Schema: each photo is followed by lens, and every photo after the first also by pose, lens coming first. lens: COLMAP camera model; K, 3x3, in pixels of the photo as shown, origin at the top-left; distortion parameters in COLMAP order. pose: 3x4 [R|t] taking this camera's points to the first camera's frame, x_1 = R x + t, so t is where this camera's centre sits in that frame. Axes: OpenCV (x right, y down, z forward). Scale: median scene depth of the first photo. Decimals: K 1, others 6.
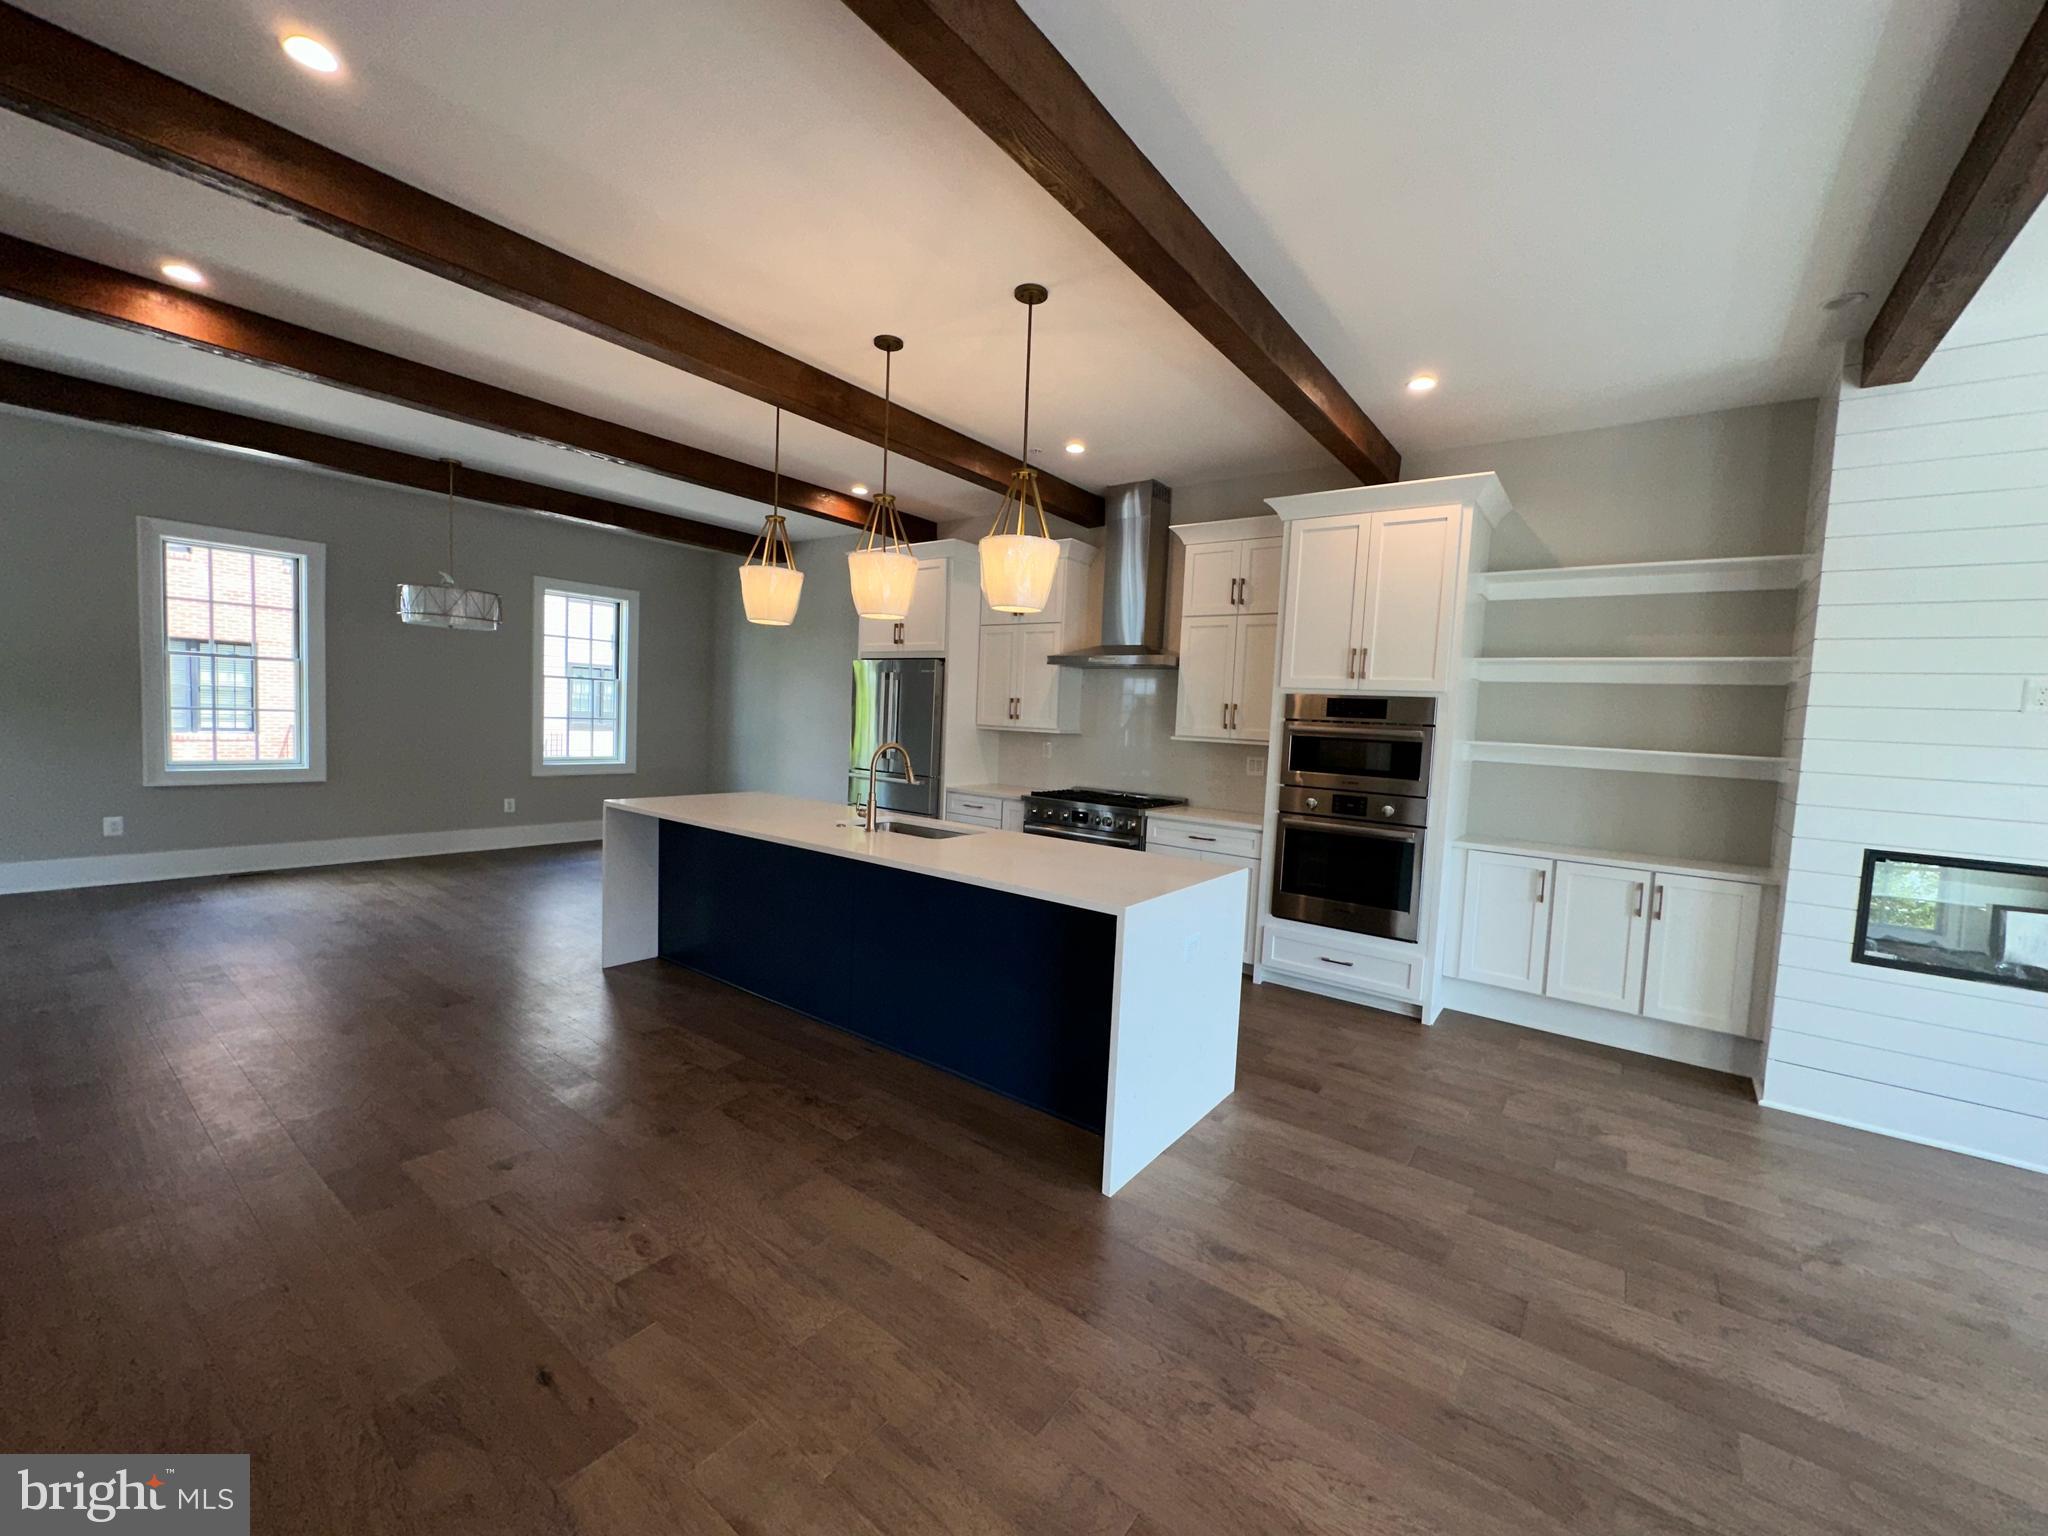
lens RADIAL K [[820.6, 0, 1031.2], [0, 820.6, 765.1], [0, 0, 1]] dist [-0.000098, 0.000141]
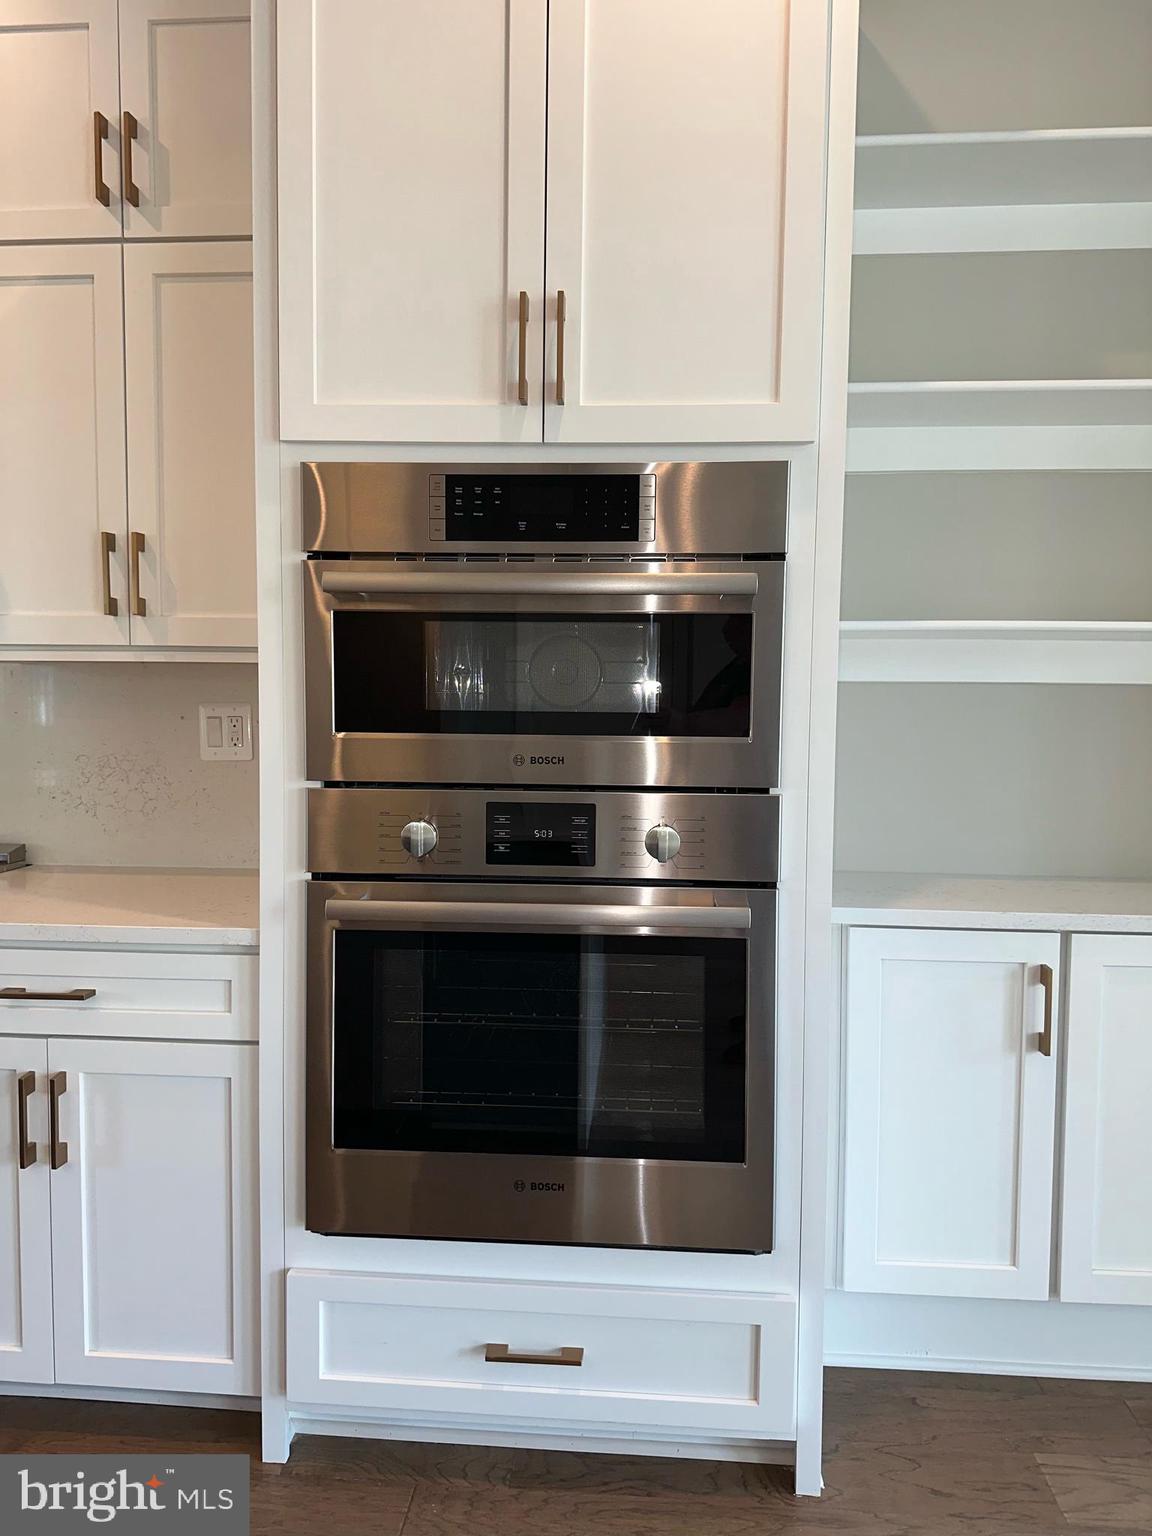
lens RADIAL K [[1068.9, 0, 576.1], [0, 1068.9, 773.0], [0, 0, 1]] dist [0.070783, -0.085291]
pose [[0.846244, -0.072685, 0.527815, 0.203866], [0.065307, 0.997331, 0.032636, 0.015632], [-0.528778, 0.006852, 0.848732, 0.695023]]
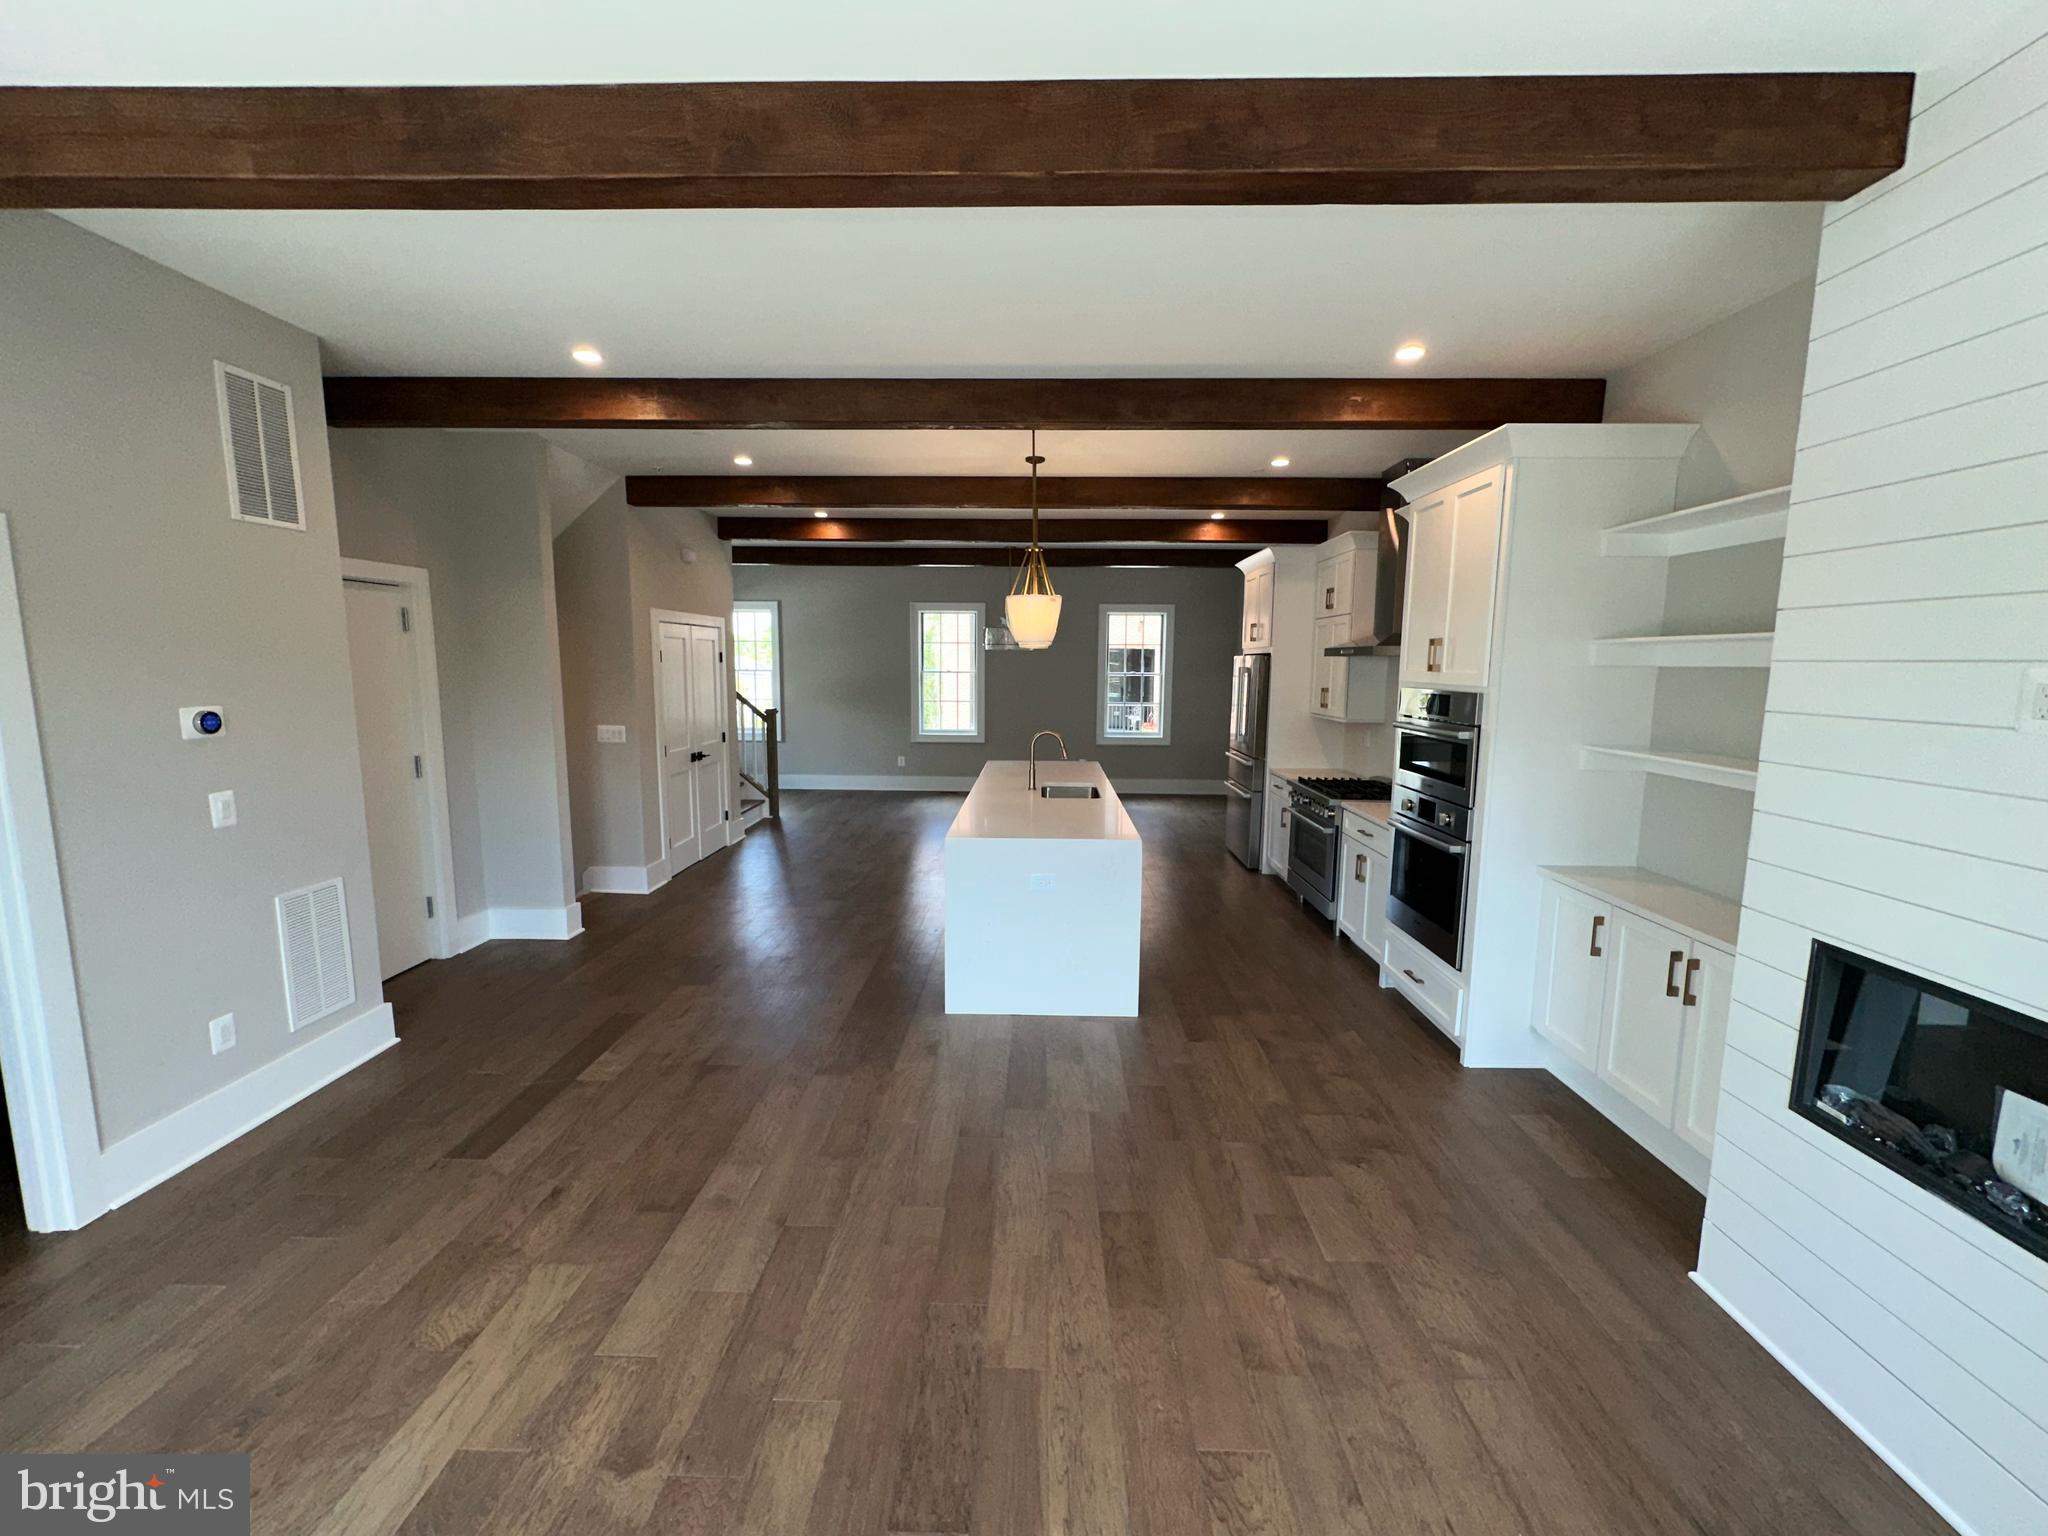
lens RADIAL K [[820.6, 0, 1020.1], [0, 820.6, 768.3], [0, 0, 1]] dist [-0.000098, 0.000141]
pose [[0.580477, 0.062373, -0.811884, 0.910846], [-0.030761, 0.998030, 0.054680, -0.035727], [0.813696, -0.006766, 0.581252, 0.103308]]
